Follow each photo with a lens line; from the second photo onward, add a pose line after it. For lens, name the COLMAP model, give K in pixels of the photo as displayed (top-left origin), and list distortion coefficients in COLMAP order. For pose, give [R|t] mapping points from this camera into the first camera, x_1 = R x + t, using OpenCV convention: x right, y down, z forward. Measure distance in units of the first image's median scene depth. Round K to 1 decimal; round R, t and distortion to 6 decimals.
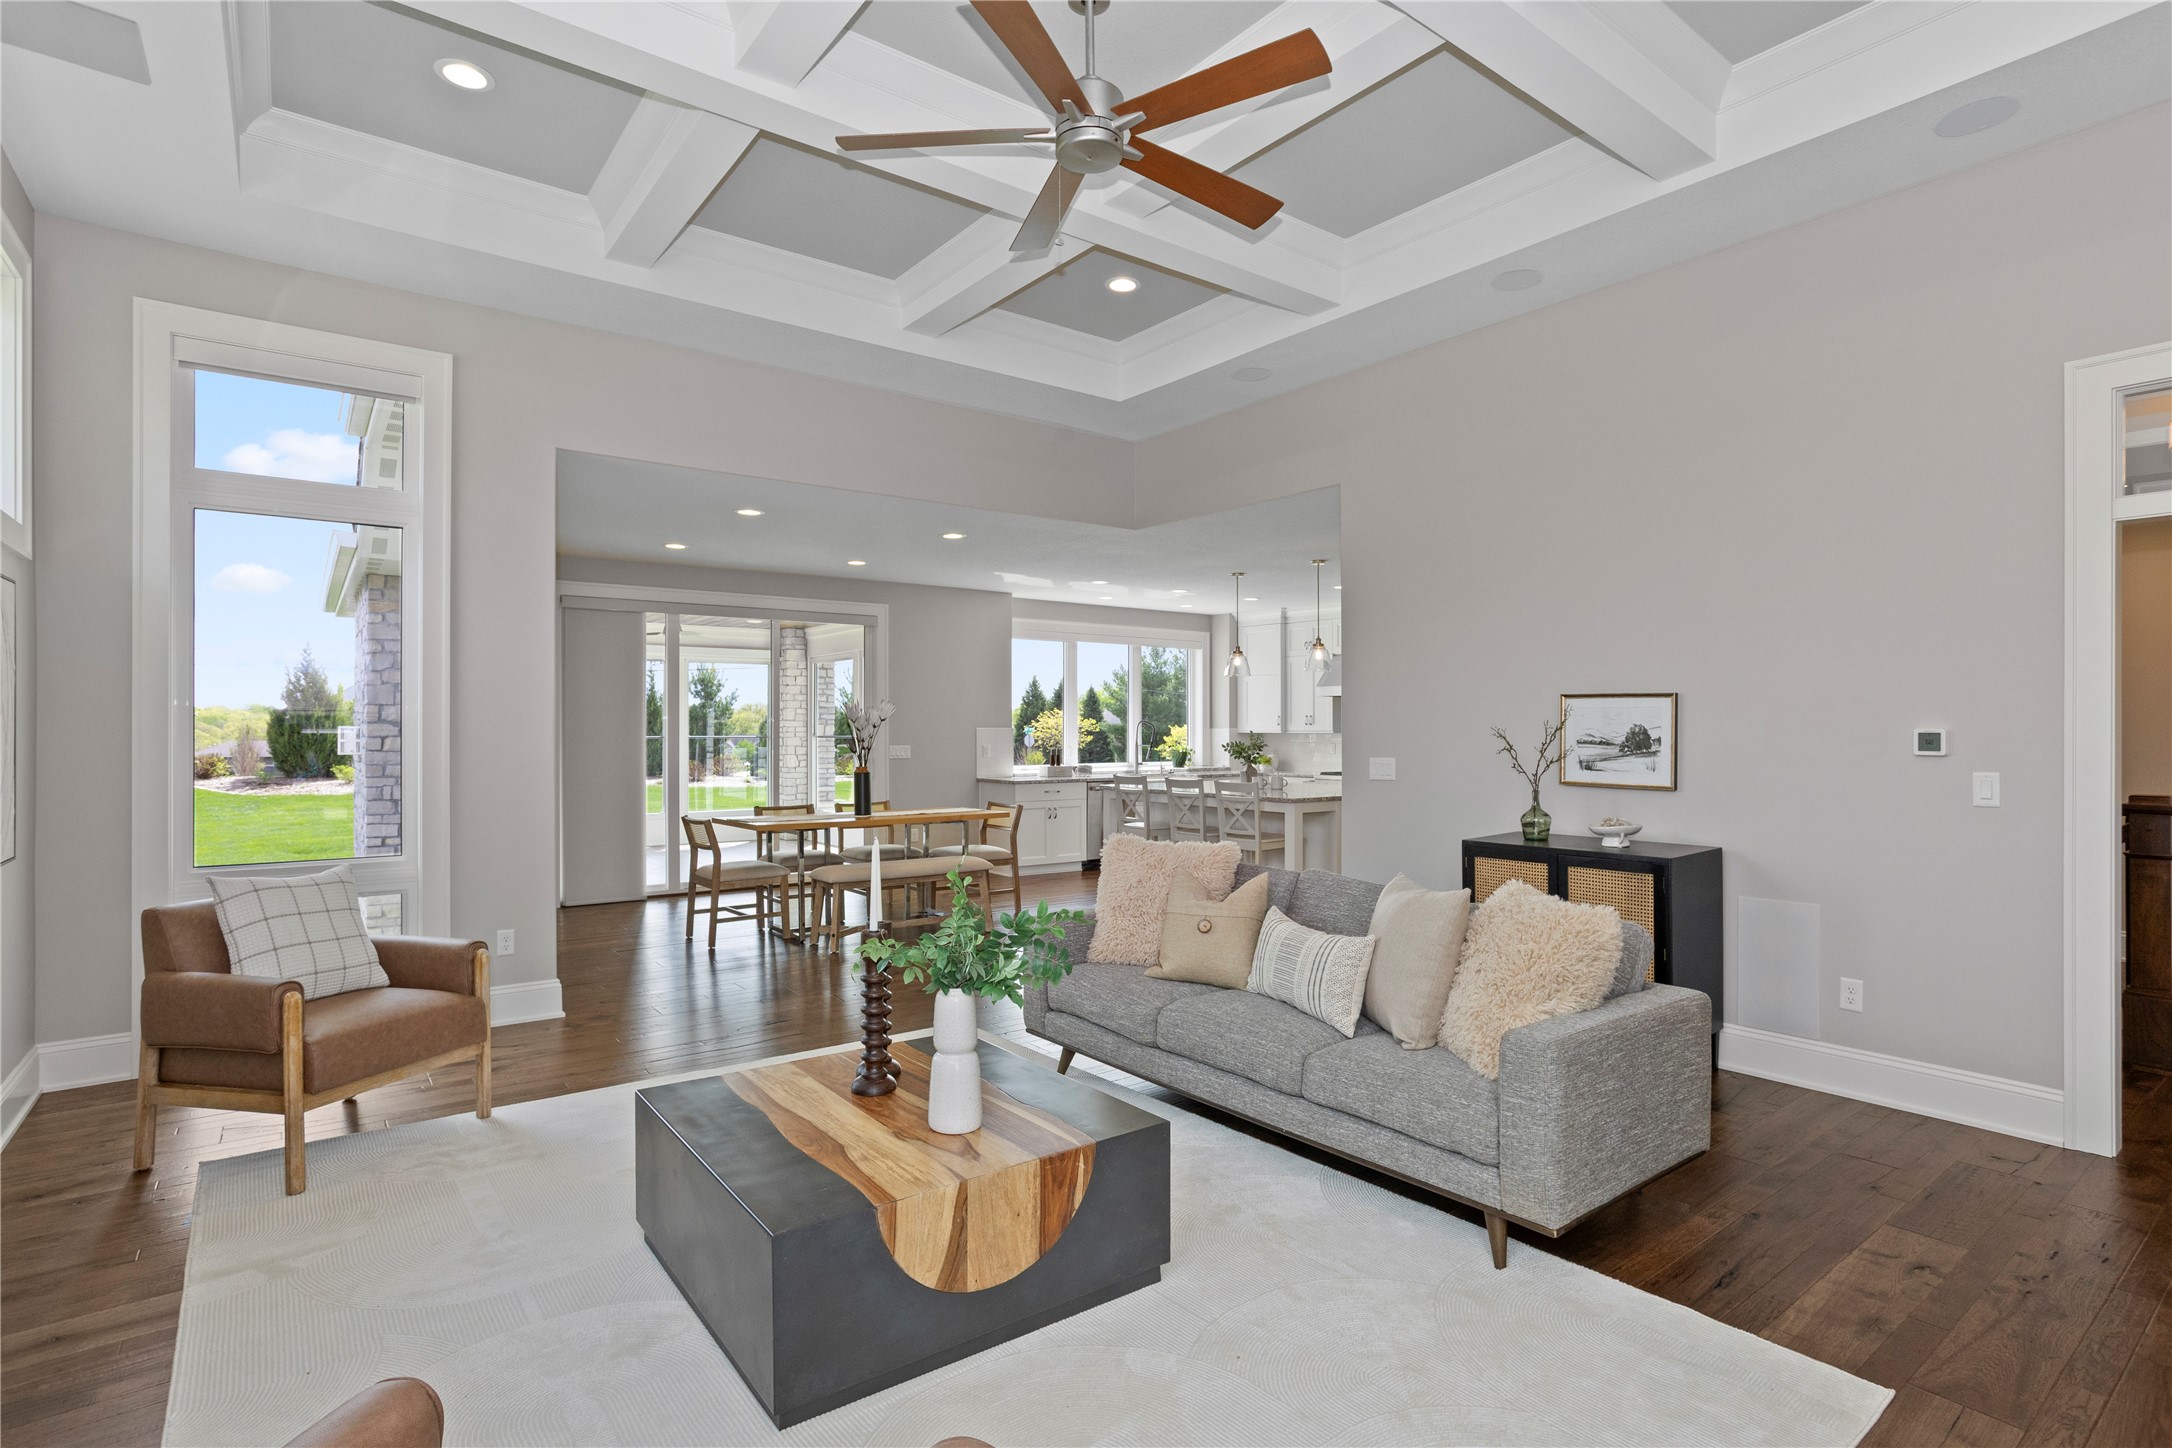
lens RADIAL K [[1061.5, 0, 1081.3], [0, 1061.5, 723.1], [0, 0, 1]] dist [-0.019722, 0.001194]
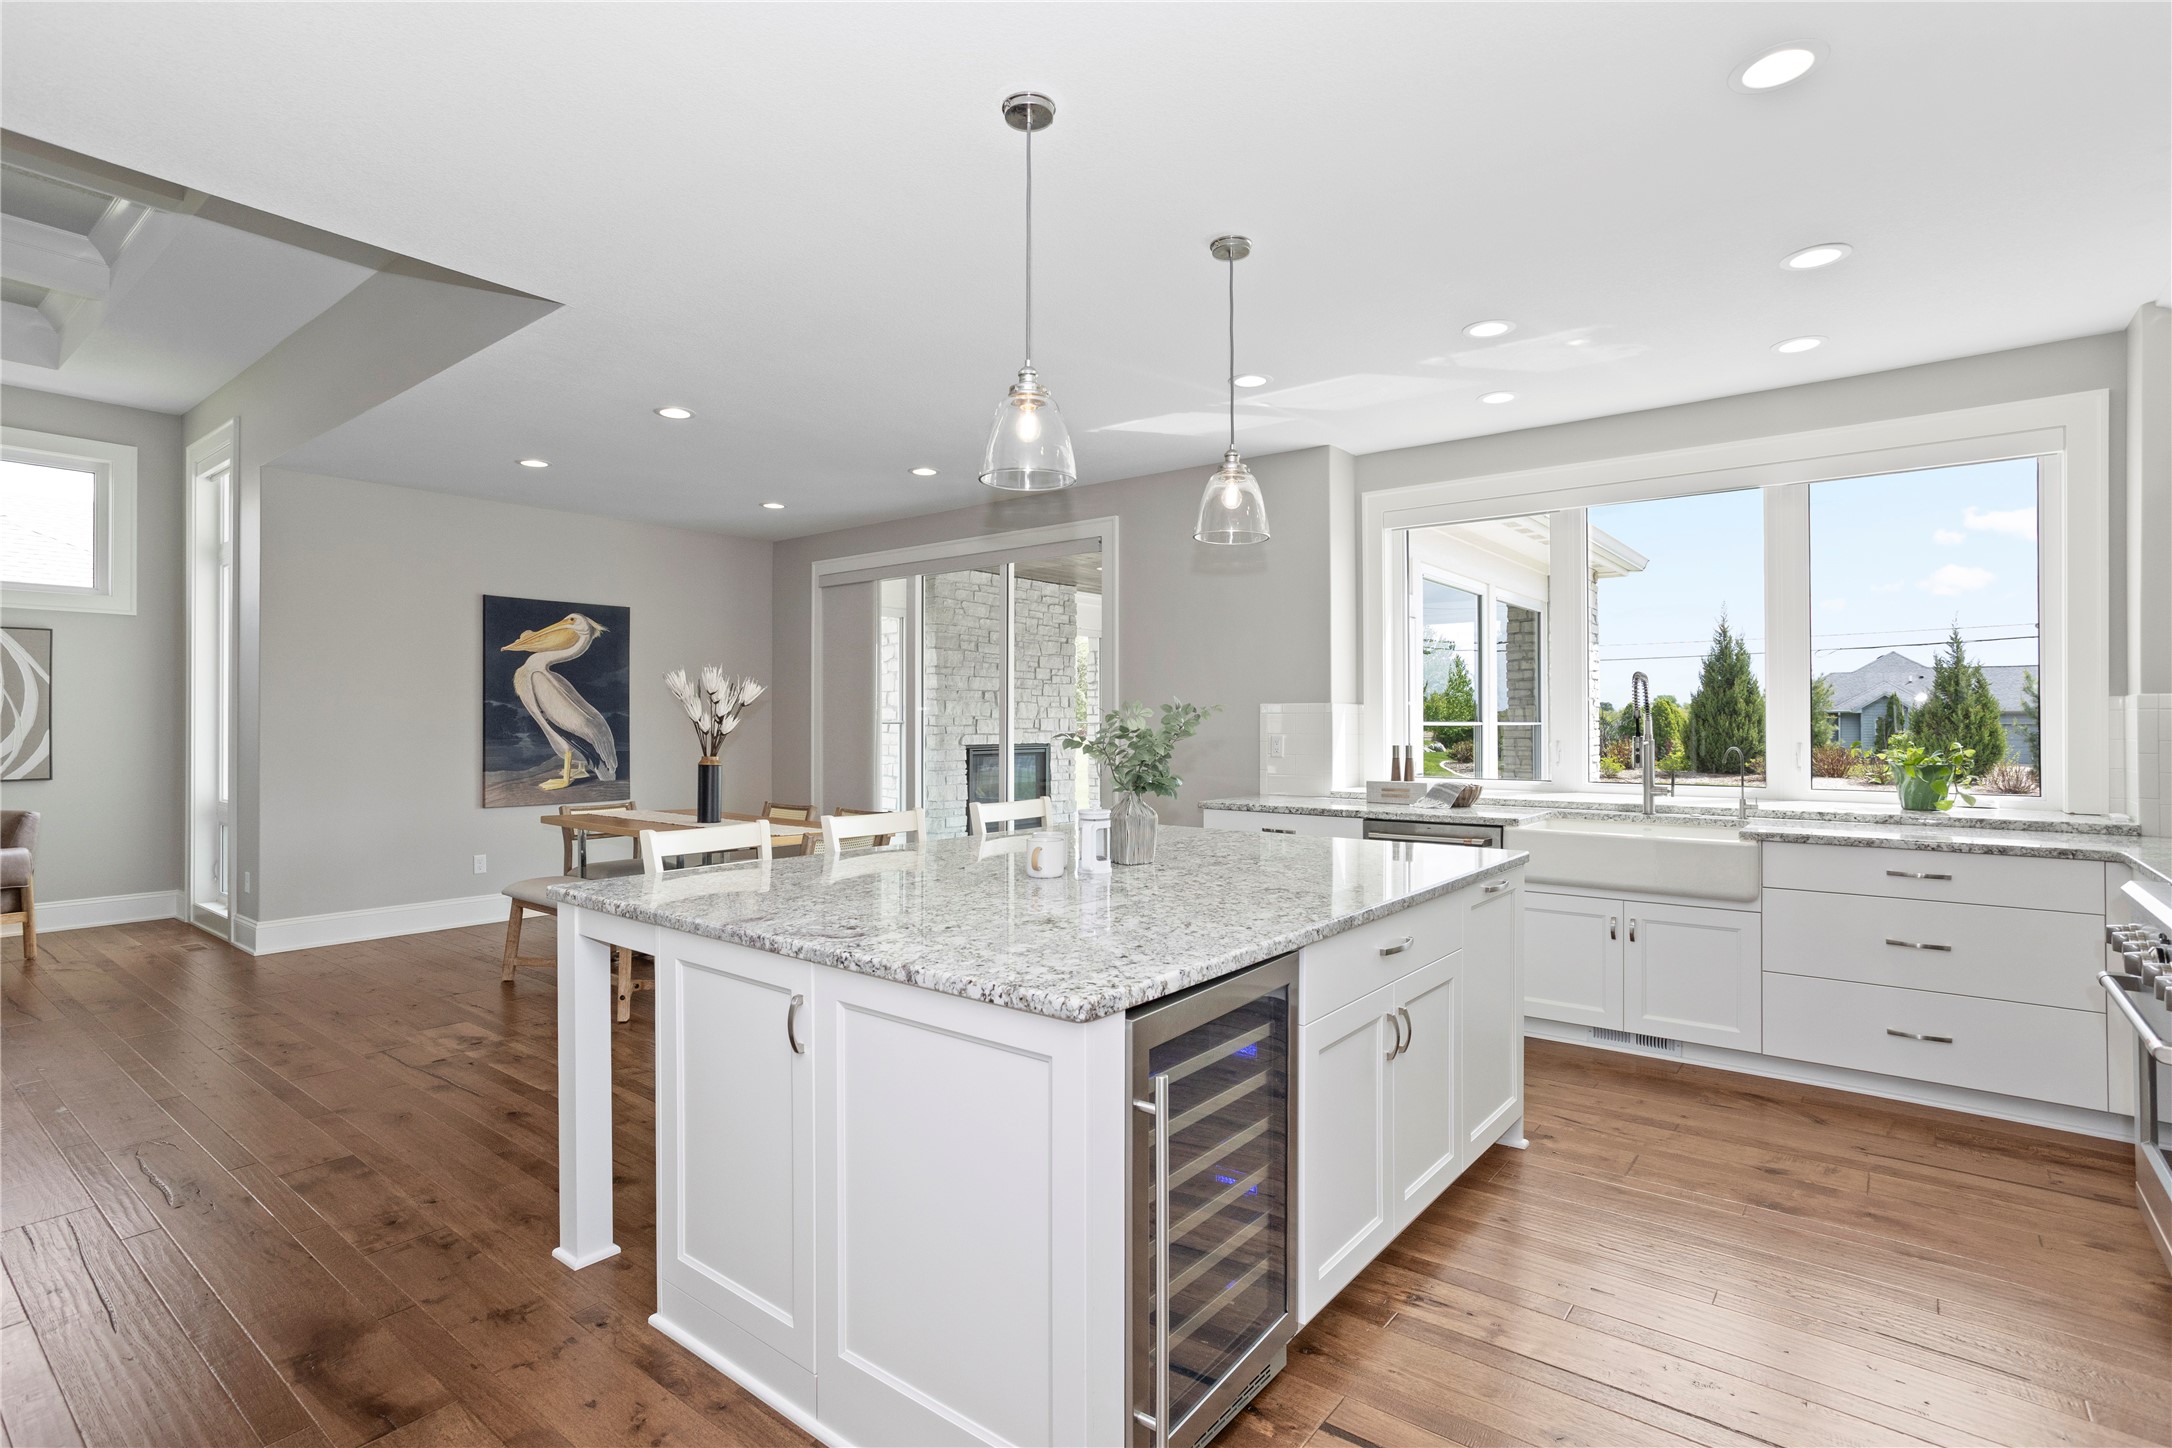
lens RADIAL K [[1048.3, 0, 1103.0], [0, 1048.3, 722.2], [0, 0, 1]] dist [-0.025541, 0.007152]
pose [[0.270768, 0.000307, -0.962645, 0.357141], [0.004016, 0.999991, 0.001449, 0.011006], [0.962636, -0.004258, 0.270764, 0.670815]]
